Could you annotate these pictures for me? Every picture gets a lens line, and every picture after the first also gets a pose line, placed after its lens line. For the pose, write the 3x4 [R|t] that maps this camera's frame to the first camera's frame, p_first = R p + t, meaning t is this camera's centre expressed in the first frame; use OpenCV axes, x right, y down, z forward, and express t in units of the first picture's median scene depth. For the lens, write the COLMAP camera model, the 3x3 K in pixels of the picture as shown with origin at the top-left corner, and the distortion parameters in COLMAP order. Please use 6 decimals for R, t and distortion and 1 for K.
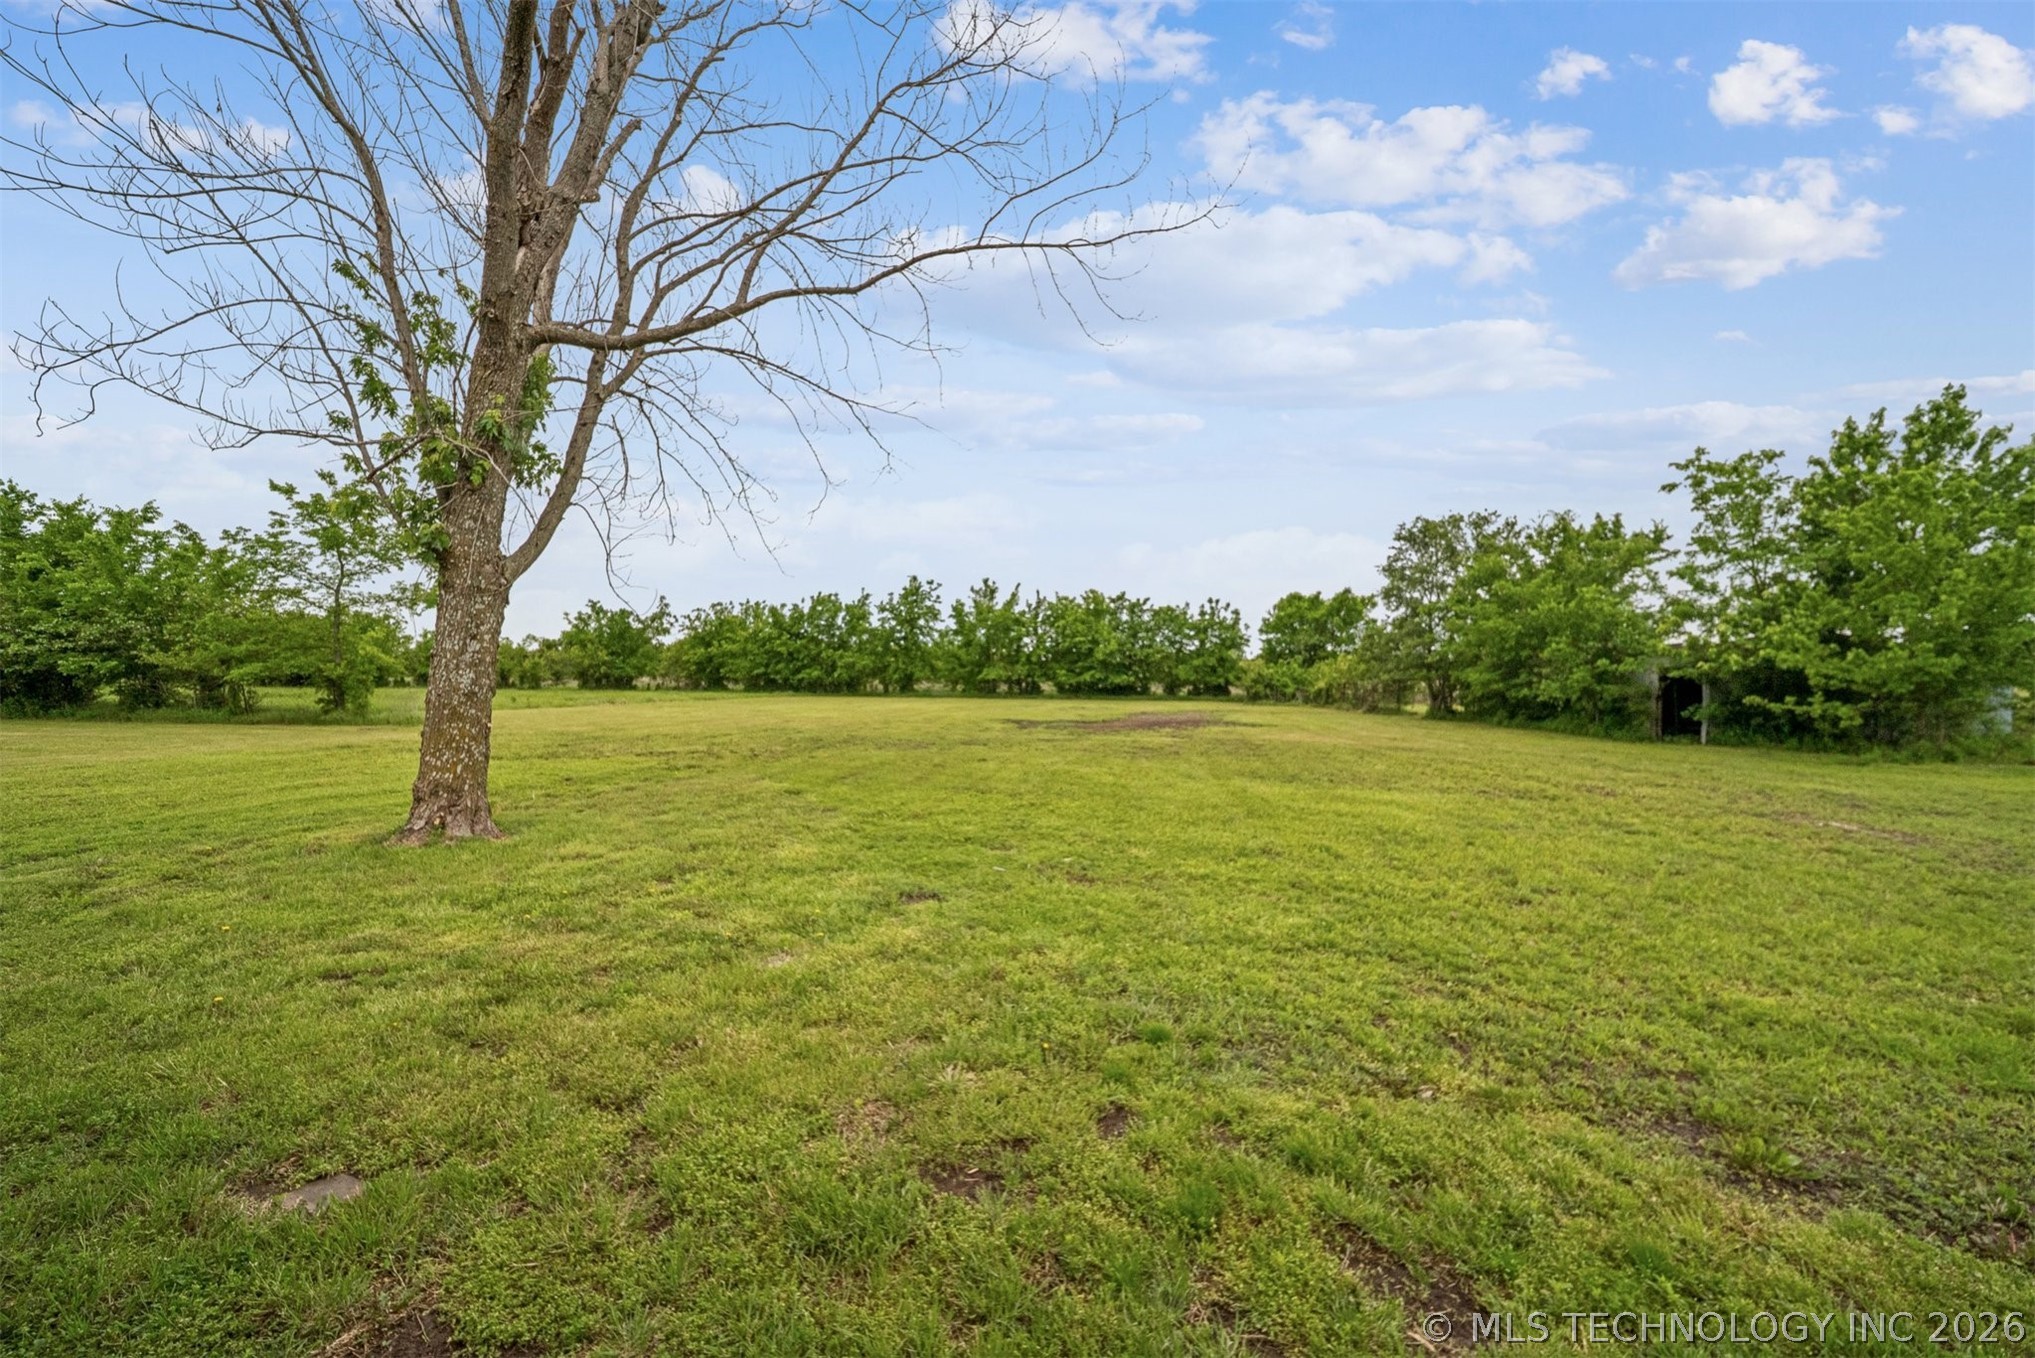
lens RADIAL K [[732.5, 0, 1002.3], [0, 732.5, 689.9], [0, 0, 1]] dist [0.013989, -0.003809]
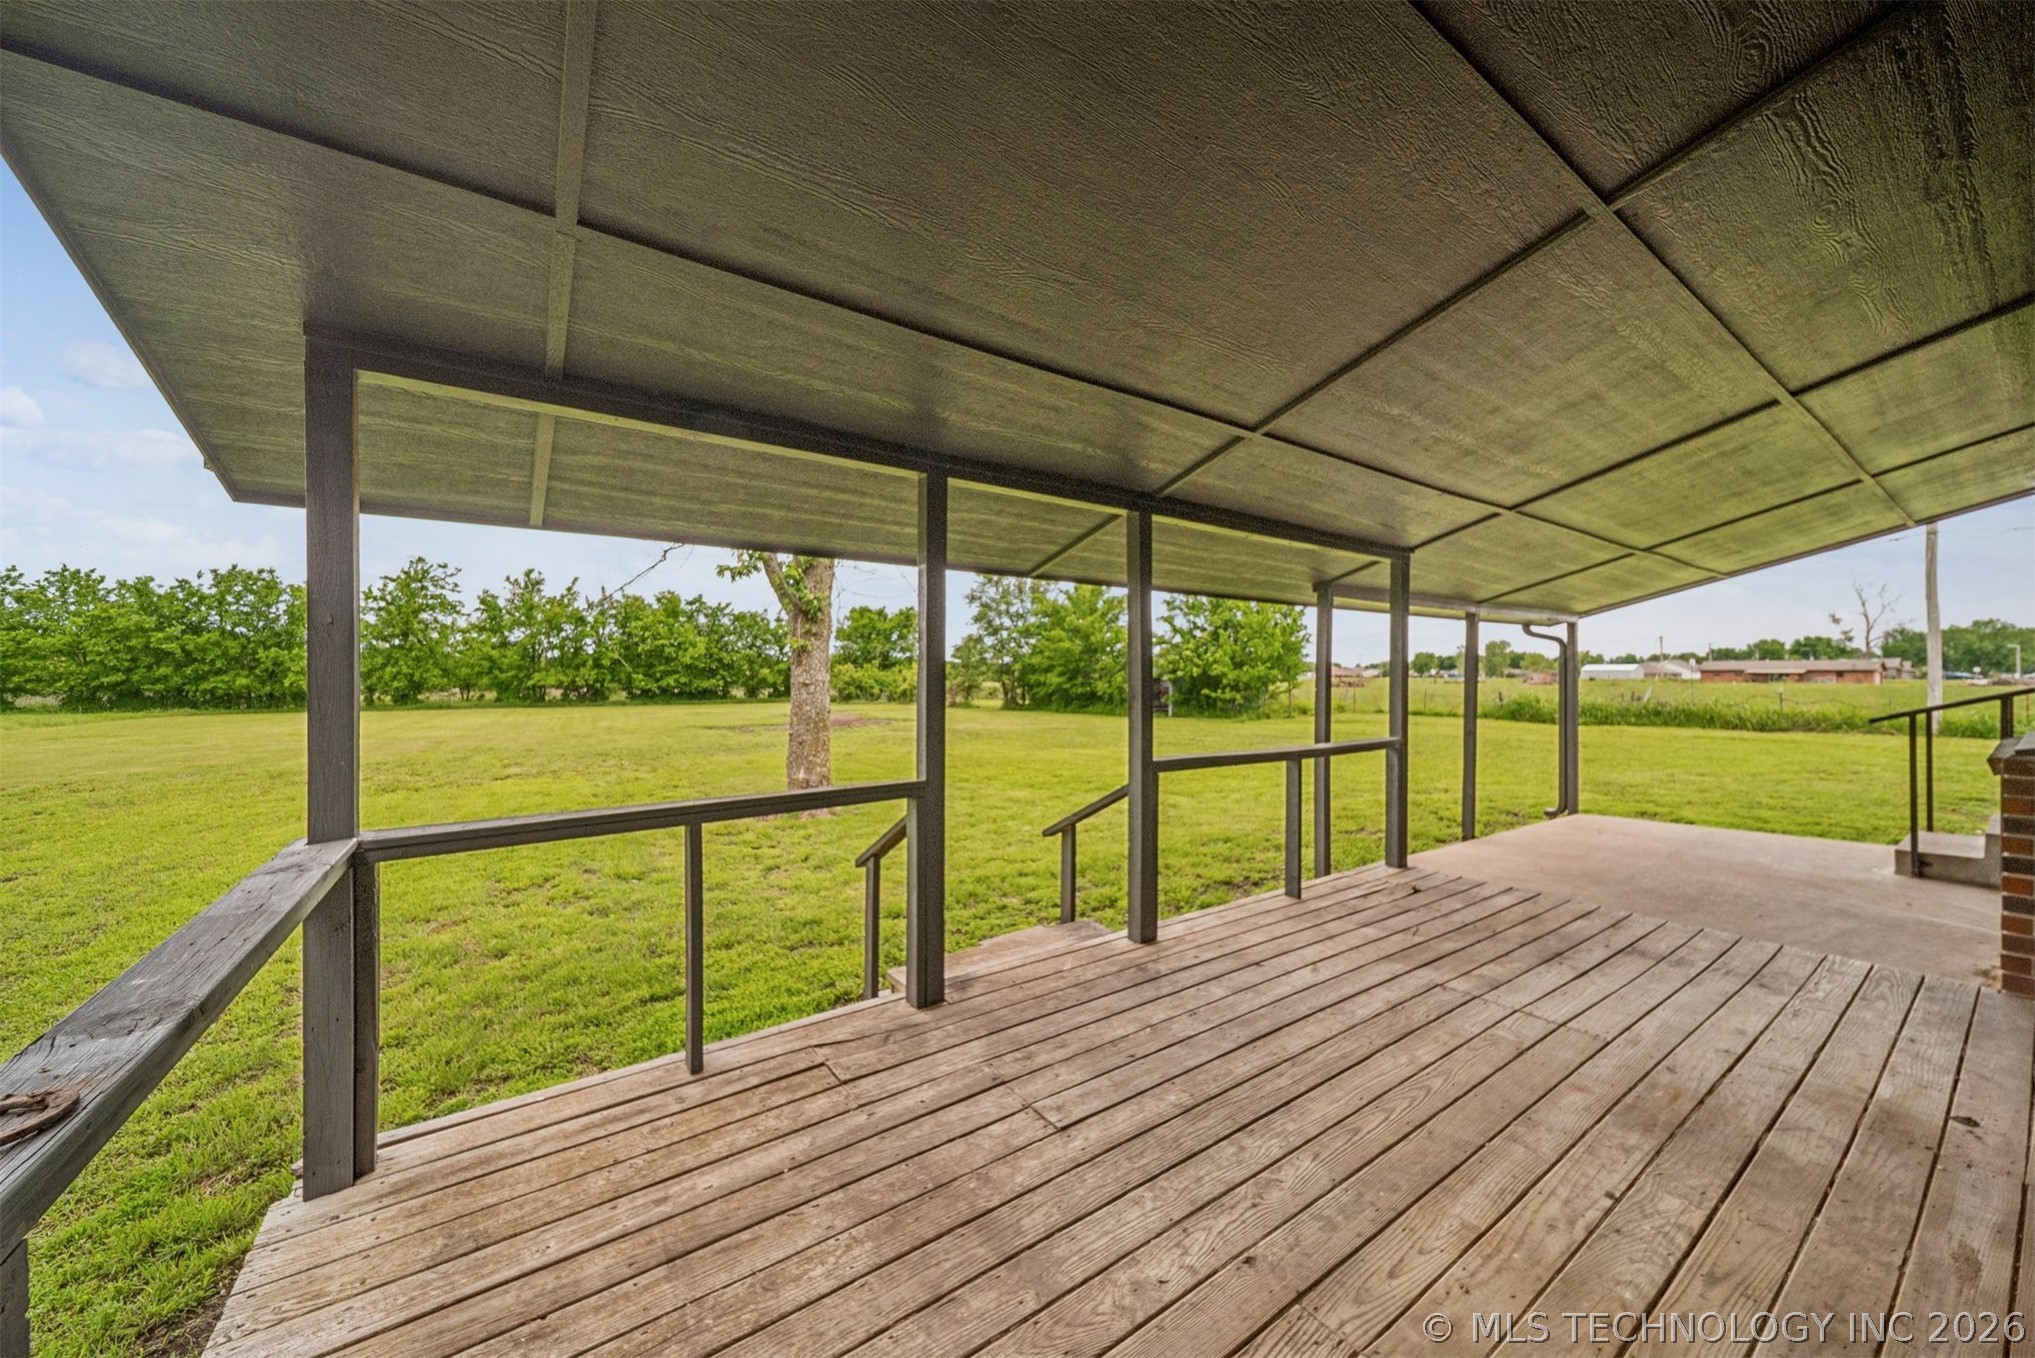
lens RADIAL K [[732.5, 0, 1027.3], [0, 732.5, 676.5], [0, 0, 1]] dist [0.013989, -0.003809]
pose [[0.751229, -0.009224, 0.659977, -0.157749], [0.020984, 0.999731, -0.009912, -0.004294], [-0.659708, 0.021296, 0.751220, -0.032363]]
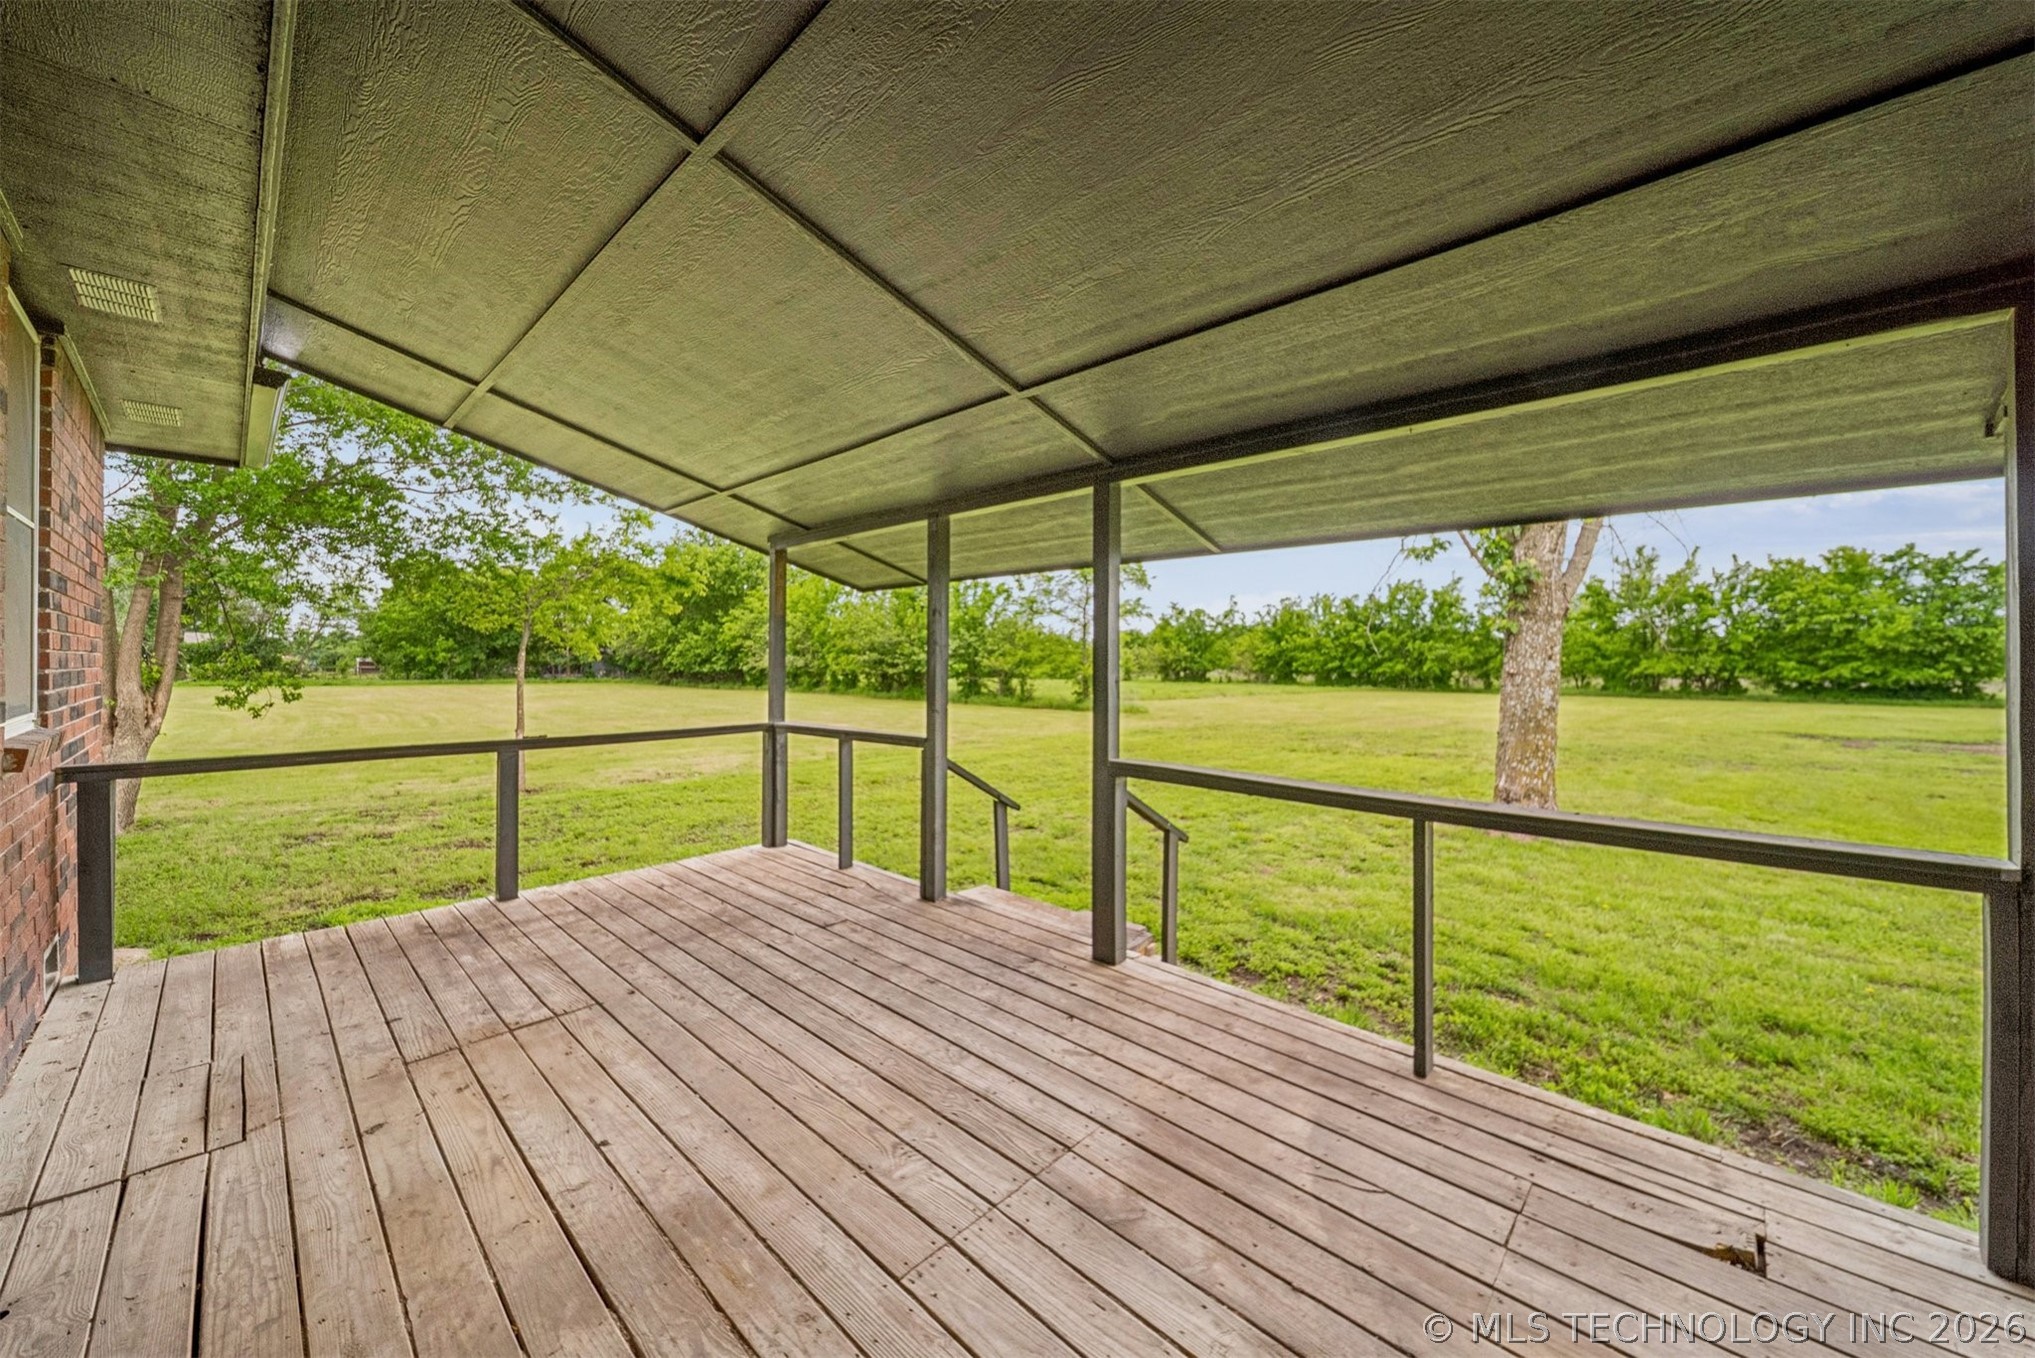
lens RADIAL K [[732.5, 0, 1008.3], [0, 732.5, 654.6], [0, 0, 1]] dist [0.013989, -0.003809]
pose [[0.789676, -0.013139, -0.613383, -0.074076], [-0.008595, 0.999436, -0.032474, -0.003602], [0.613463, 0.030916, 0.789118, -0.041737]]
